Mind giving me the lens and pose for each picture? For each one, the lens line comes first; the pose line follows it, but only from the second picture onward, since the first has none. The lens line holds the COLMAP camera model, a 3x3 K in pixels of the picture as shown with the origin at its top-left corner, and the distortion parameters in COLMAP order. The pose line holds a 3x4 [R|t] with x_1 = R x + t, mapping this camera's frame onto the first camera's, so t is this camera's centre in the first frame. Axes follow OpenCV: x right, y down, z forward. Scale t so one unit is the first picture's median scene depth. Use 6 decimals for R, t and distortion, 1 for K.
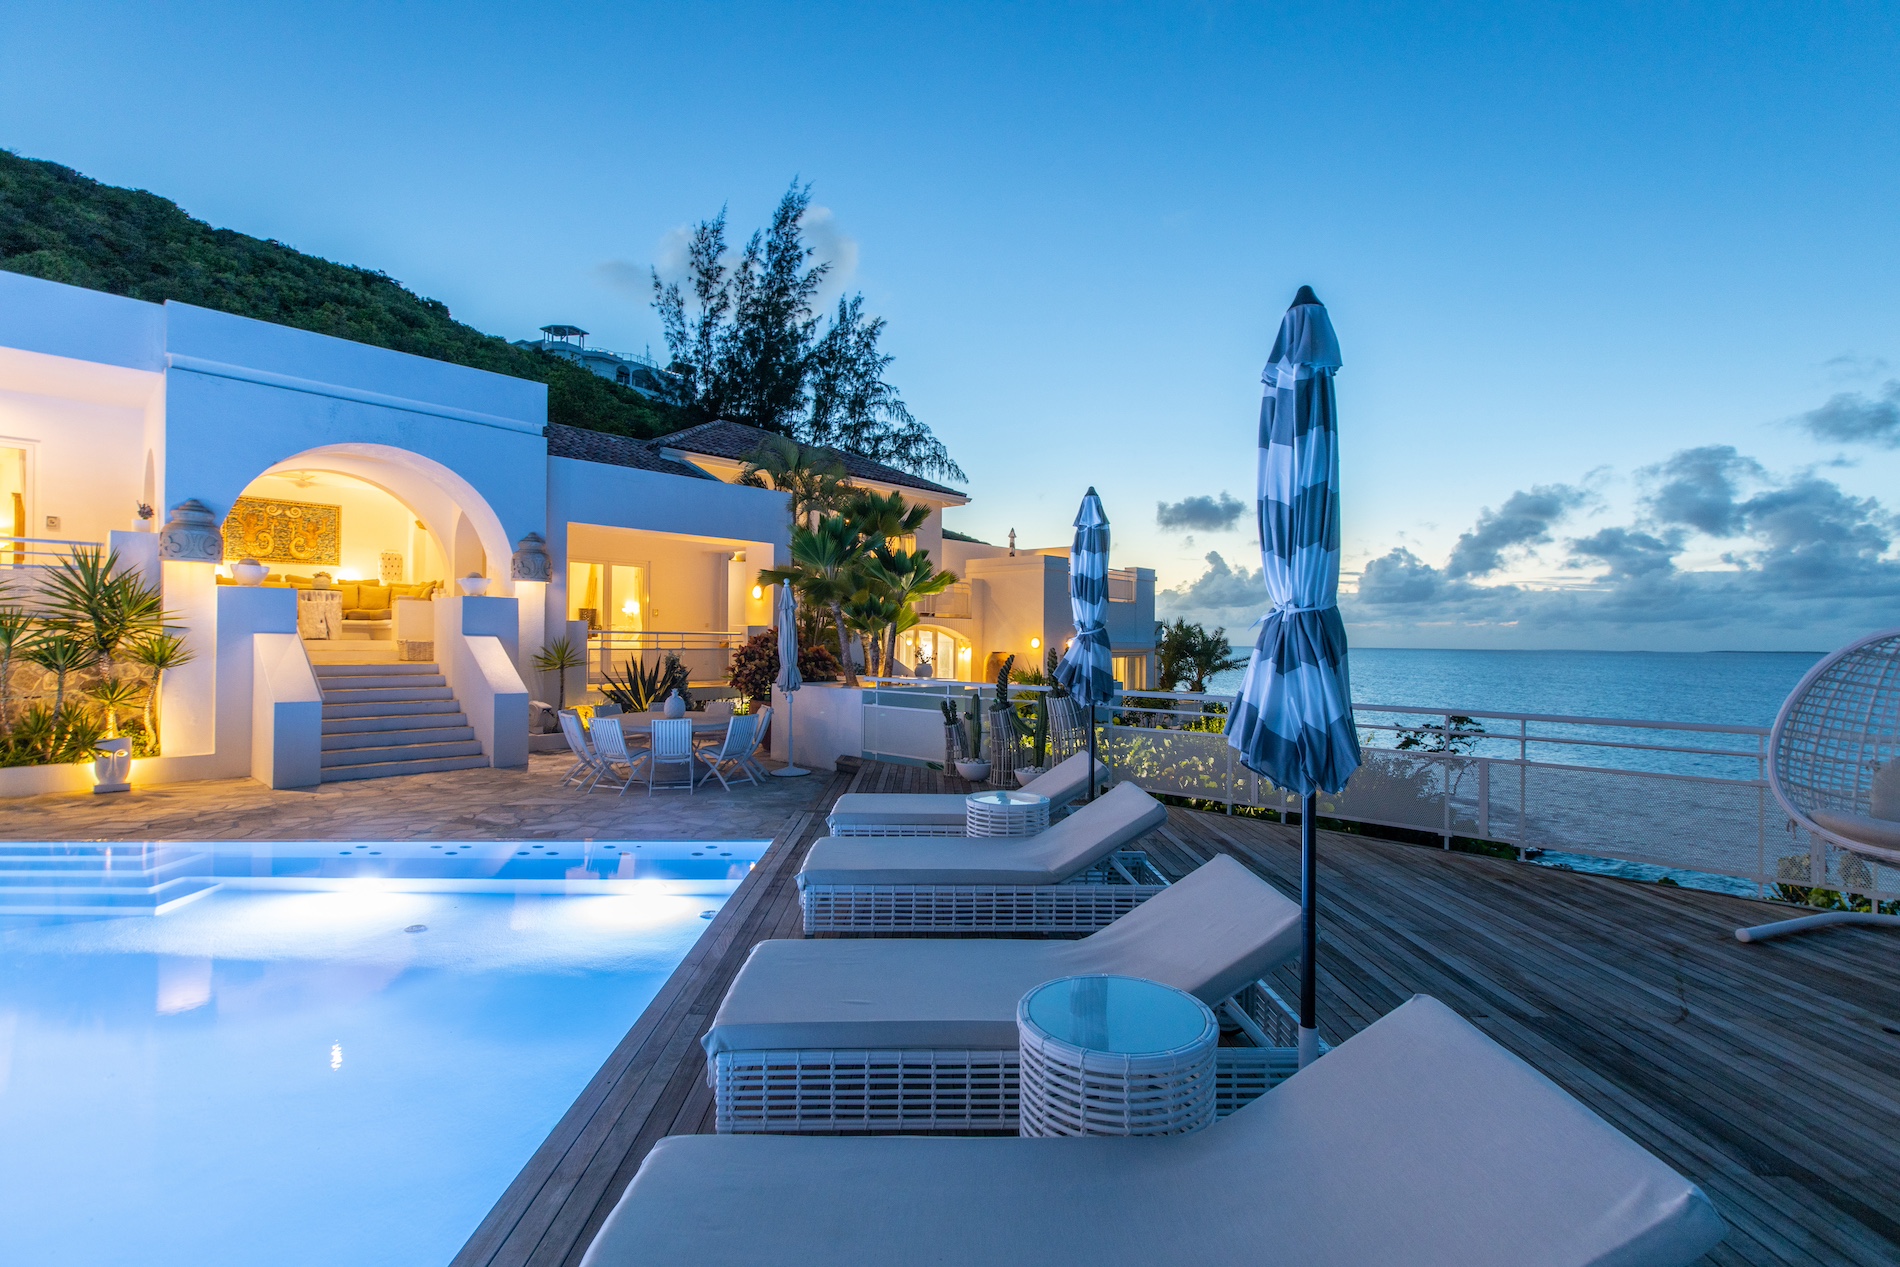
lens RADIAL K [[901.2, 0, 950.0], [0, 901.2, 633.5], [0, 0, 1]] dist [0.001890, 0.000215]
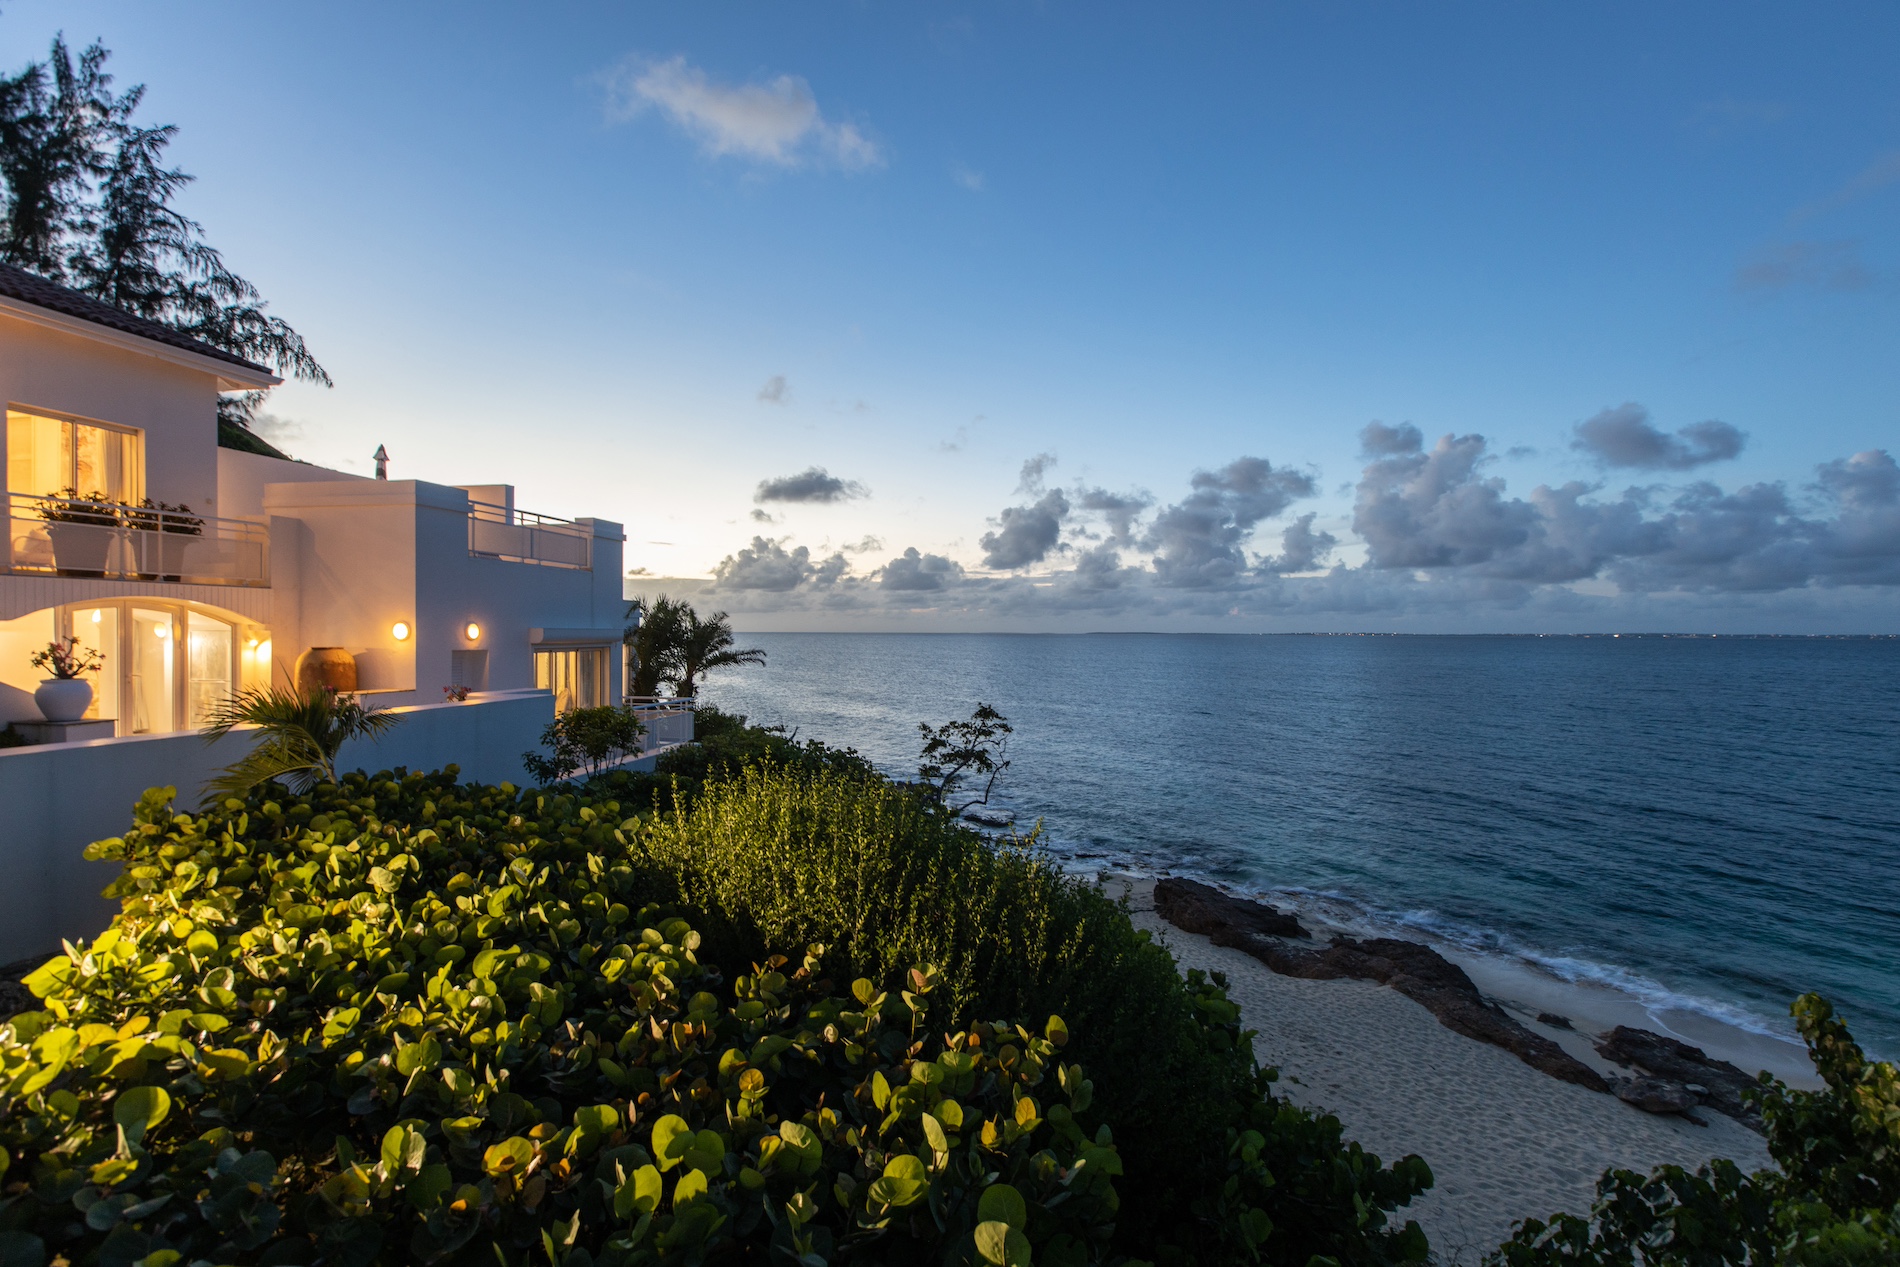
lens RADIAL K [[882.4, 0, 950.0], [0, 882.4, 633.5], [0, 0, 1]] dist [-0.001012, 0.000061]
pose [[0.852594, -0.009639, 0.522486, 0.096347], [0.002143, 0.999886, 0.014950, 0.004031], [-0.522570, -0.011627, 0.852517, 0.319479]]
